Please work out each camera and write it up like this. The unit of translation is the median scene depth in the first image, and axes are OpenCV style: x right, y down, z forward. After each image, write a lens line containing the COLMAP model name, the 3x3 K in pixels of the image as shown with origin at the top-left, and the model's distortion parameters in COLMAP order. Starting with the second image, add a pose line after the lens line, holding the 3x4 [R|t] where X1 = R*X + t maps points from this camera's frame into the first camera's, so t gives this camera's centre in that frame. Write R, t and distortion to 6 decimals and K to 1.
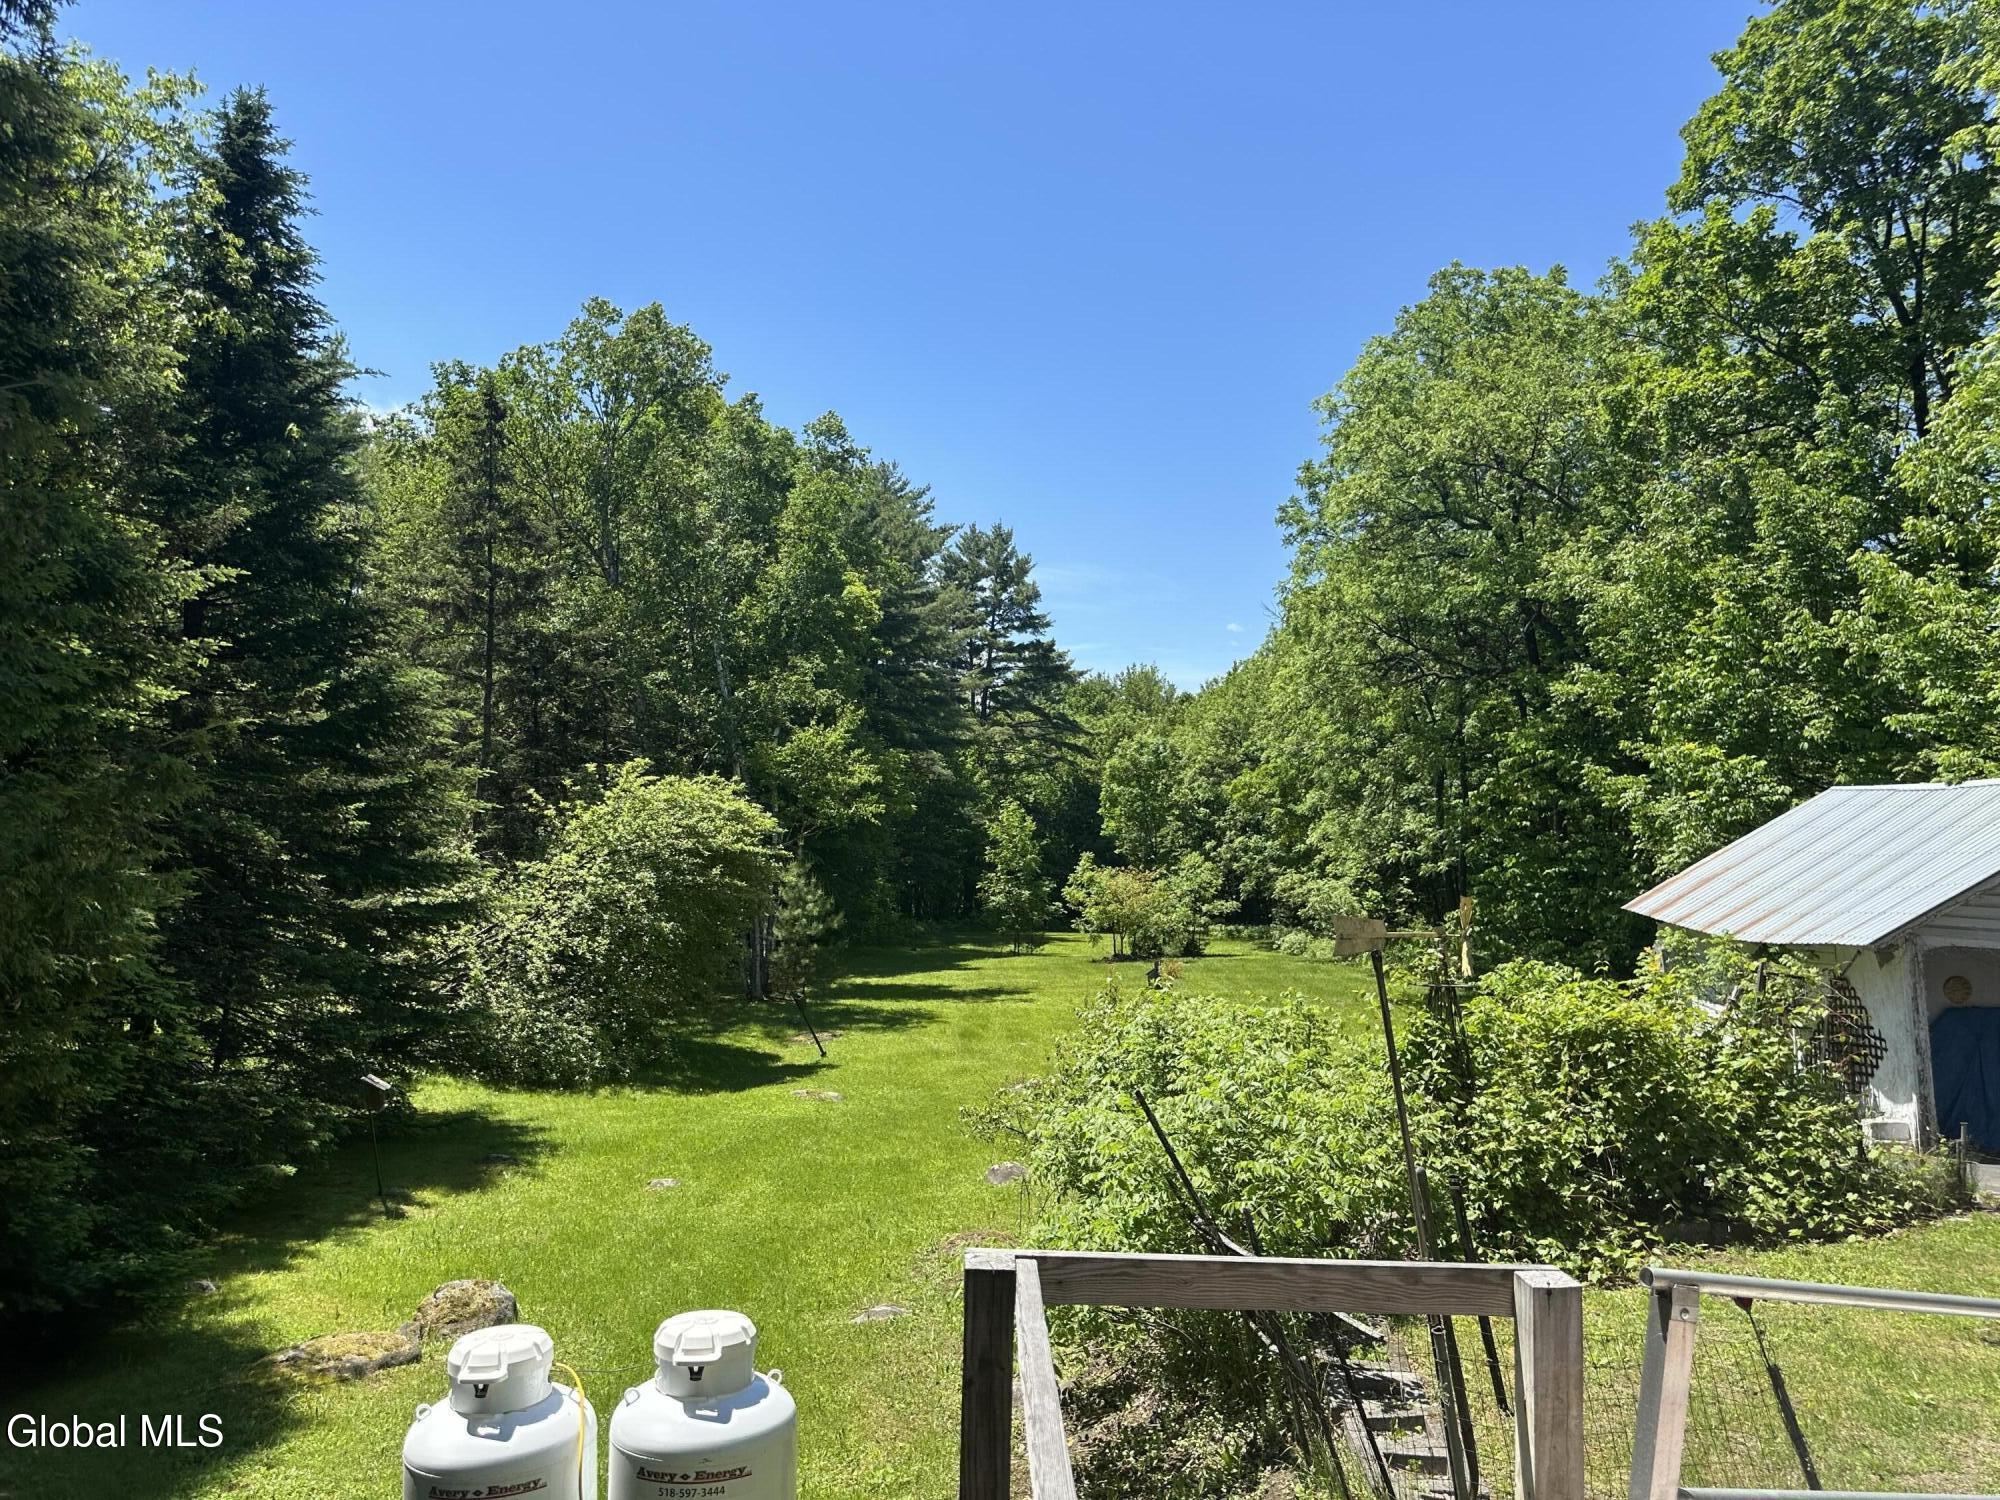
lens RADIAL K [[1342.4, 0, 987.2], [0, 1342.4, 746.4], [0, 0, 1]] dist [-0.012130, -0.008416]
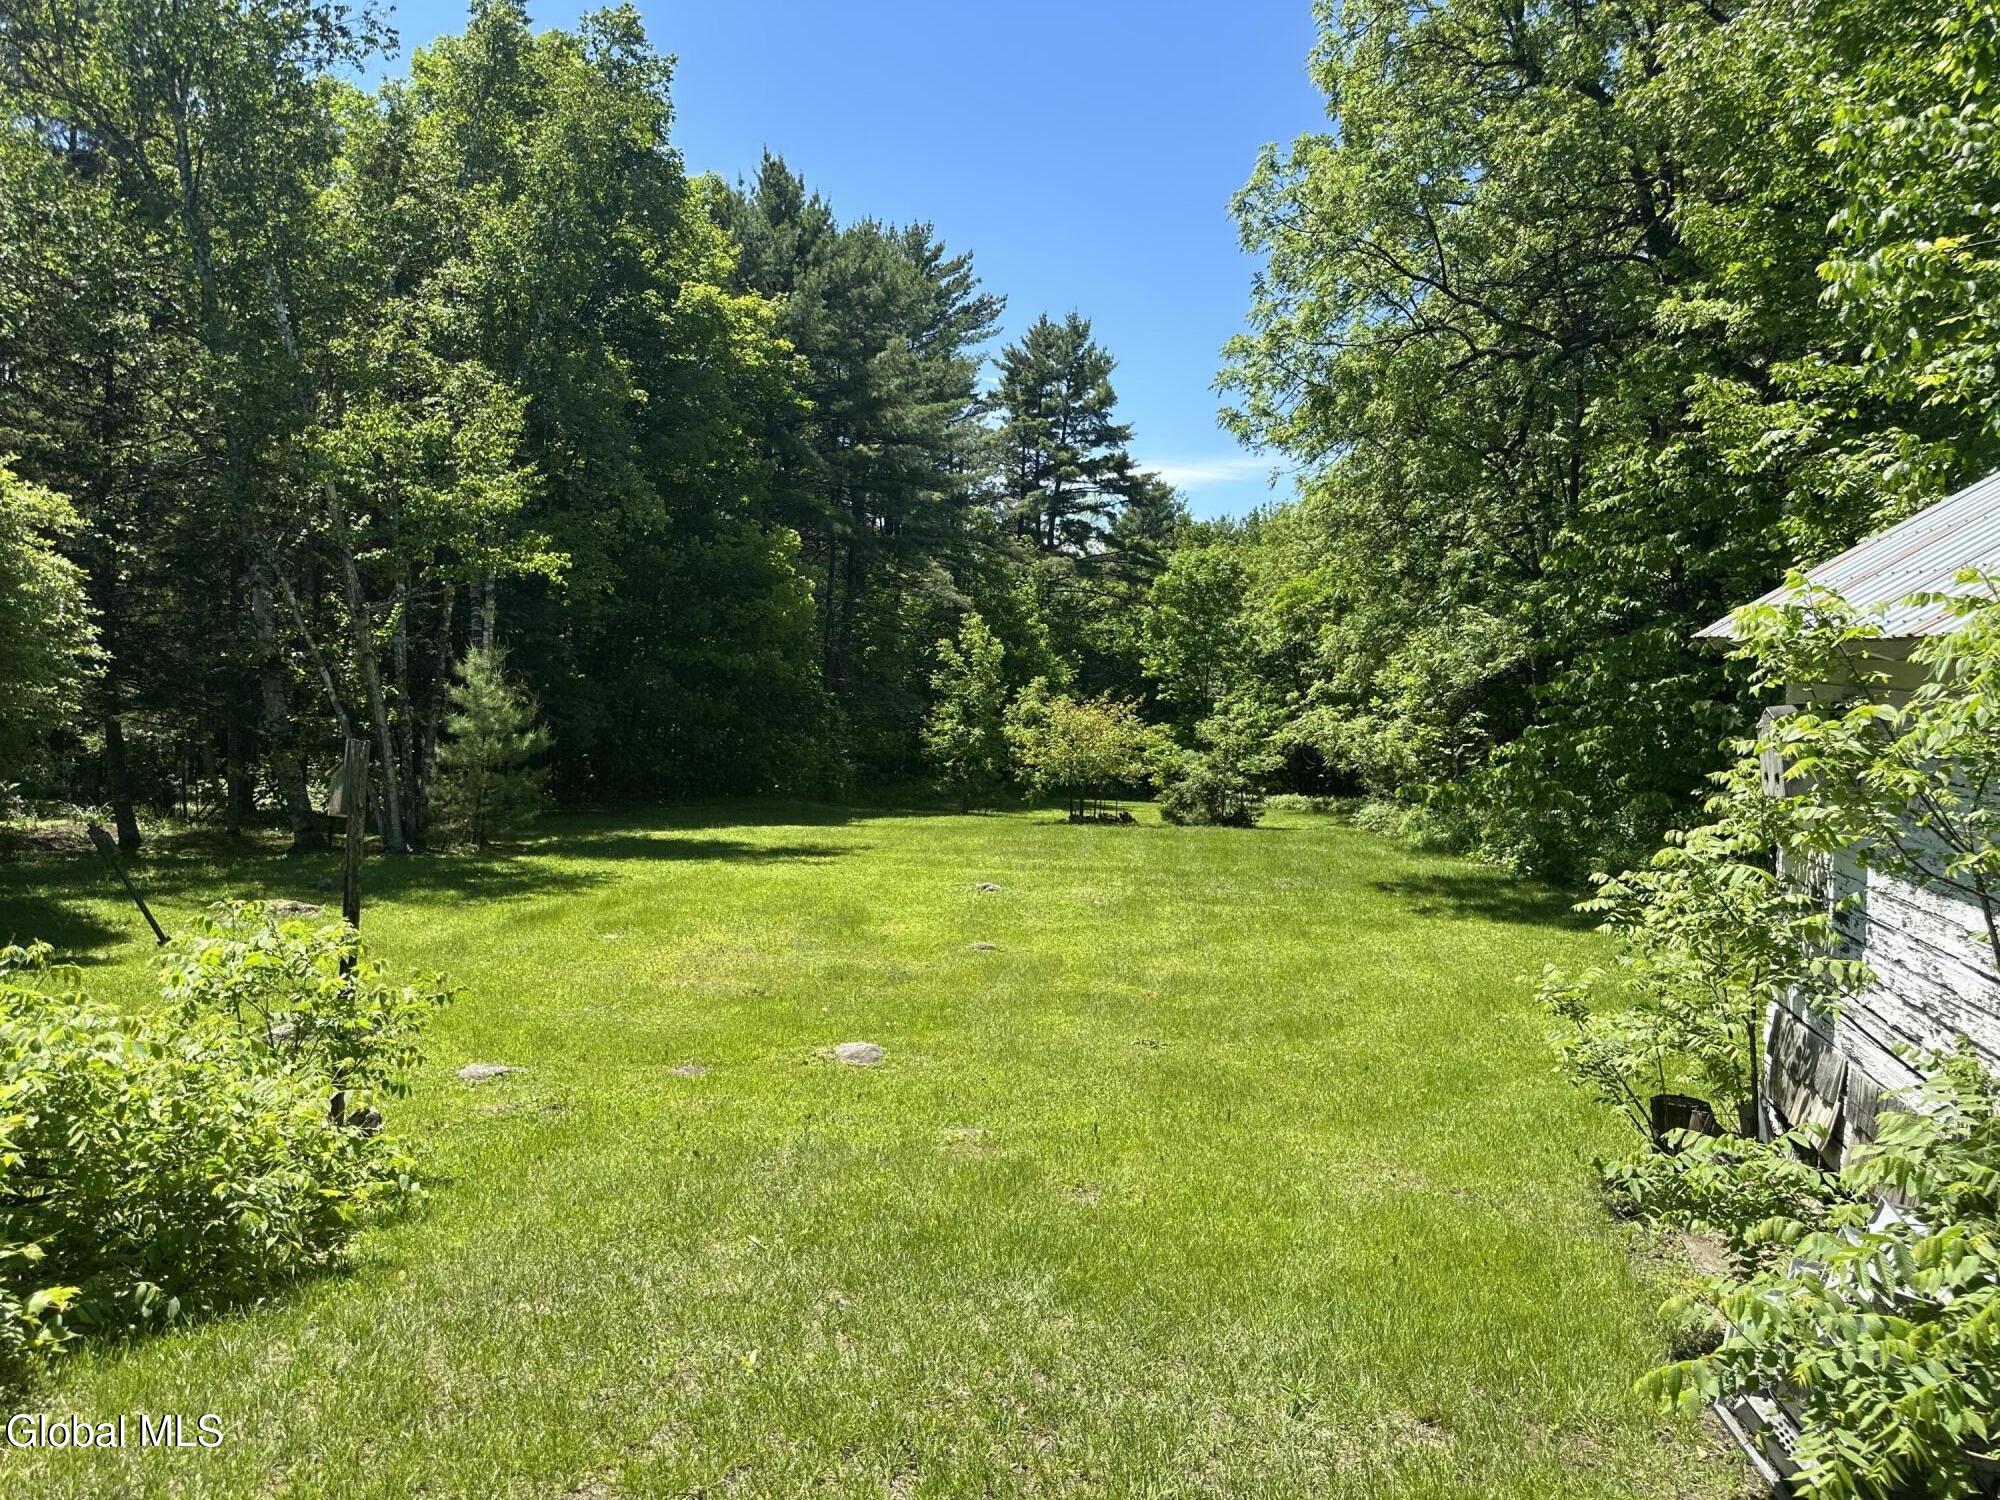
lens RADIAL K [[1342.4, 0, 948.9], [0, 1342.4, 825.3], [0, 0, 1]] dist [-0.012130, -0.008416]
pose [[0.989245, 0.035378, -0.141927, 0.399829], [-0.013450, 0.988200, 0.152574, 0.148231], [0.145650, -0.149024, 0.978048, 0.816753]]
